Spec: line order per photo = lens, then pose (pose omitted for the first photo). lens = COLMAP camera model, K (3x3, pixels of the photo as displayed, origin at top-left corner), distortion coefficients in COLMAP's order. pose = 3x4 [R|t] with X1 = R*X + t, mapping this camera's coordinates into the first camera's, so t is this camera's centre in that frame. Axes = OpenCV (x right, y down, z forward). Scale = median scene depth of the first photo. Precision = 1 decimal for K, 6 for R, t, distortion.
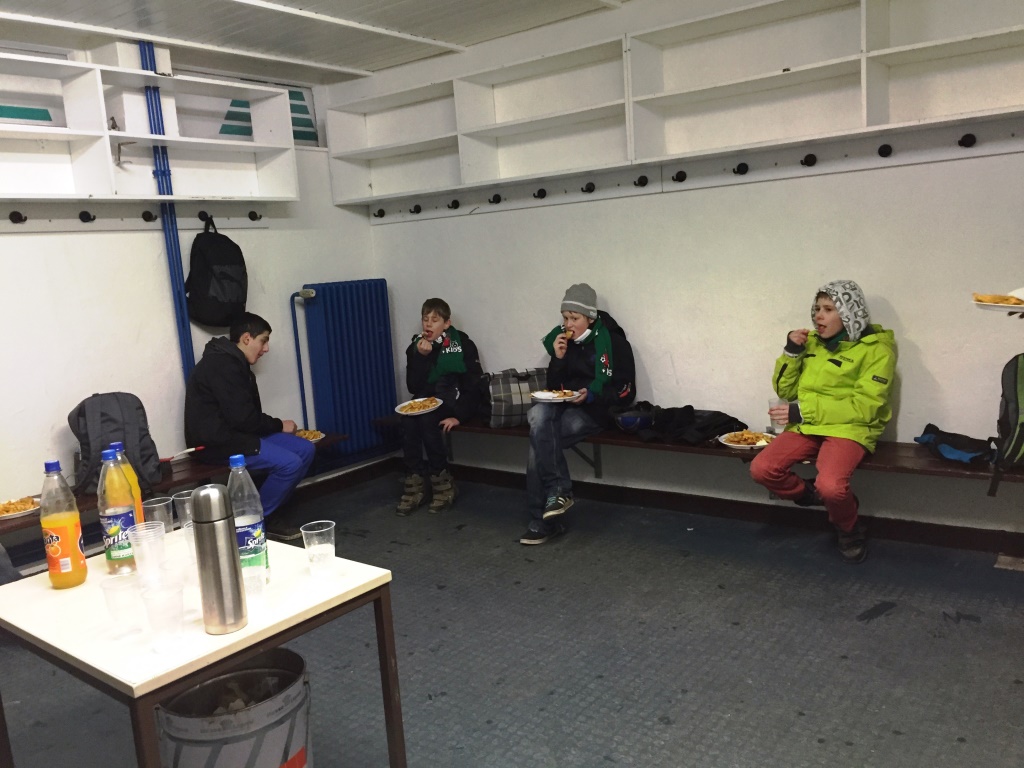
lens RADIAL K [[870.0, 0, 514.9], [0, 870.0, 380.9], [0, 0, 1]] dist [0.088912, -0.124713]
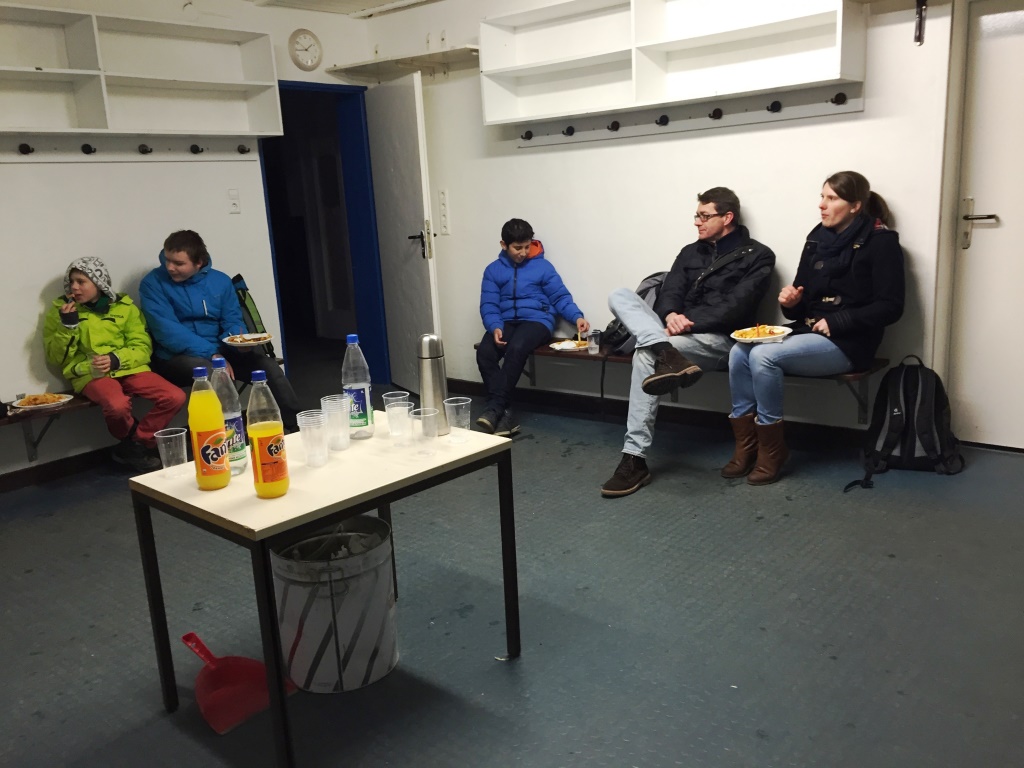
lens RADIAL K [[870.0, 0, 514.9], [0, 870.0, 380.9], [0, 0, 1]] dist [0.088912, -0.124713]
pose [[0.060140, -0.146137, 0.987435, -0.748297], [0.196277, 0.971644, 0.131845, 0.013144], [-0.978703, 0.185881, 0.087118, 0.317098]]
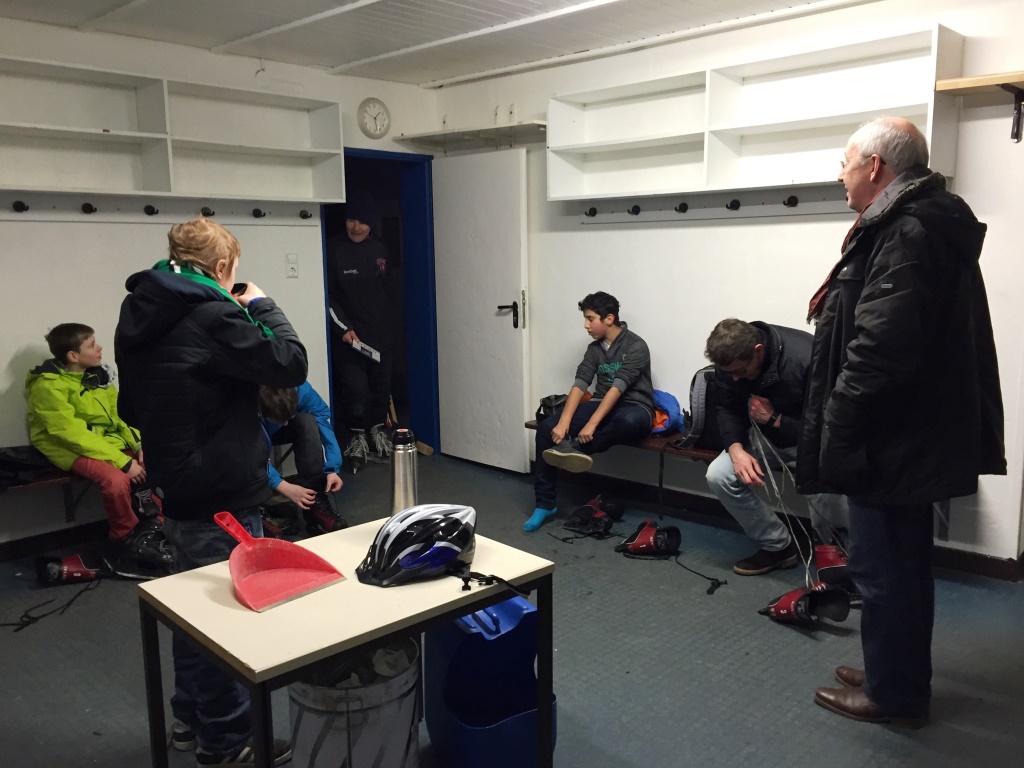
lens RADIAL K [[859.5, 0, 518.0], [0, 859.5, 385.4], [0, 0, 1]] dist [0.083087, -0.122317]
pose [[0.122749, -0.085659, 0.988734, -0.683645], [0.148768, 0.986599, 0.067005, -0.016804], [-0.981224, 0.138867, 0.133847, 0.316274]]
